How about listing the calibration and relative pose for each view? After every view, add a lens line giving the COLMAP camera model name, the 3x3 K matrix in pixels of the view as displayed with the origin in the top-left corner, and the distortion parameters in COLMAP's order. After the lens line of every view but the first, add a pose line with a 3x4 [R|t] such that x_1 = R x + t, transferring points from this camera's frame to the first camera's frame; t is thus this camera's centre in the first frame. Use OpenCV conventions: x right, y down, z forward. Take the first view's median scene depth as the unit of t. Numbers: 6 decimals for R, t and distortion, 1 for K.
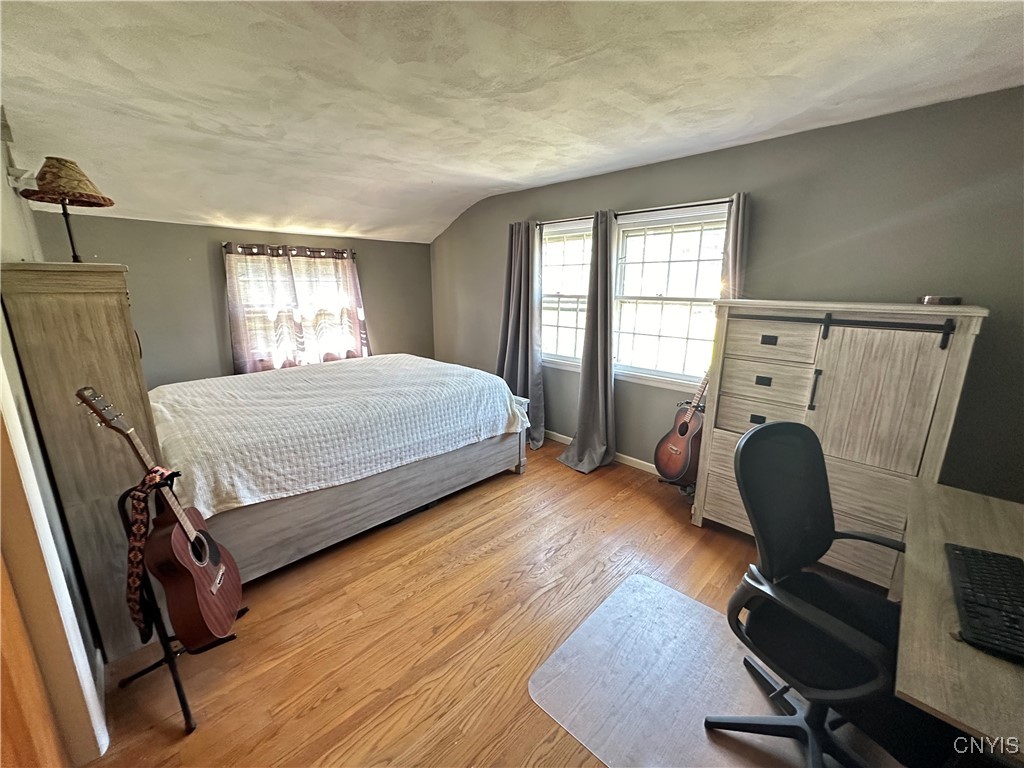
lens RADIAL K [[408.7, 0, 510.1], [0, 408.7, 385.0], [0, 0, 1]] dist [-0.002799, -0.000485]
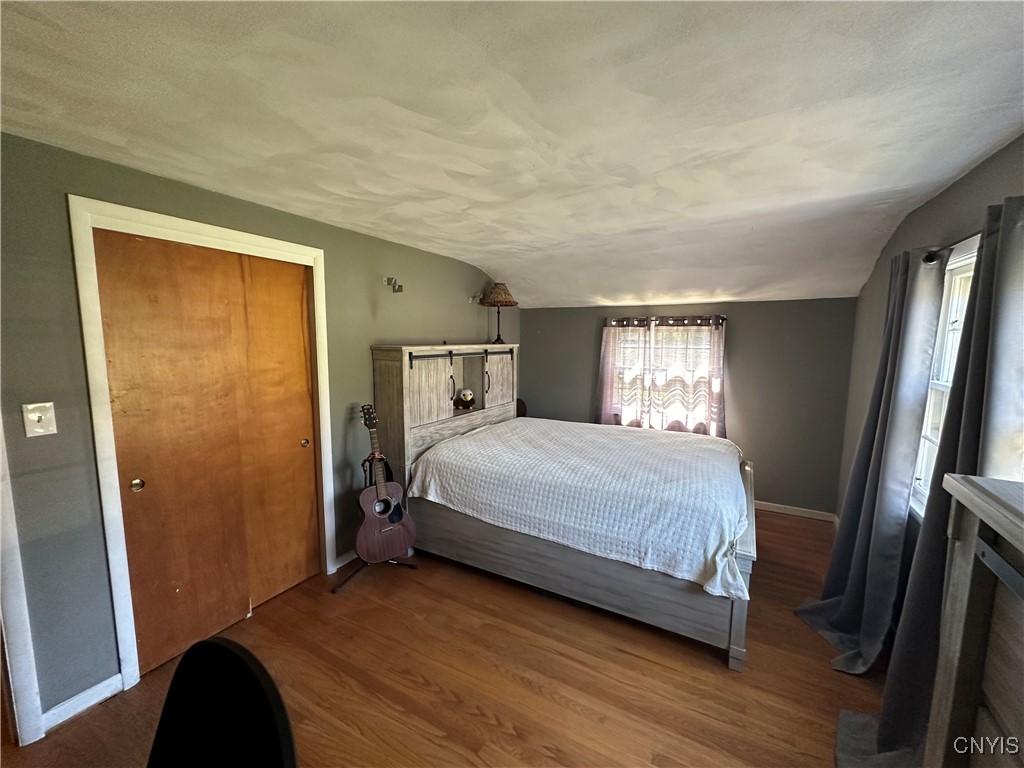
lens RADIAL K [[408.7, 0, 509.5], [0, 408.7, 383.6], [0, 0, 1]] dist [-0.002799, -0.000485]
pose [[0.272919, 0.103074, -0.956499, 0.543020], [-0.231991, 0.971954, 0.038545, -0.162832], [0.933646, 0.211380, 0.289177, 0.492170]]
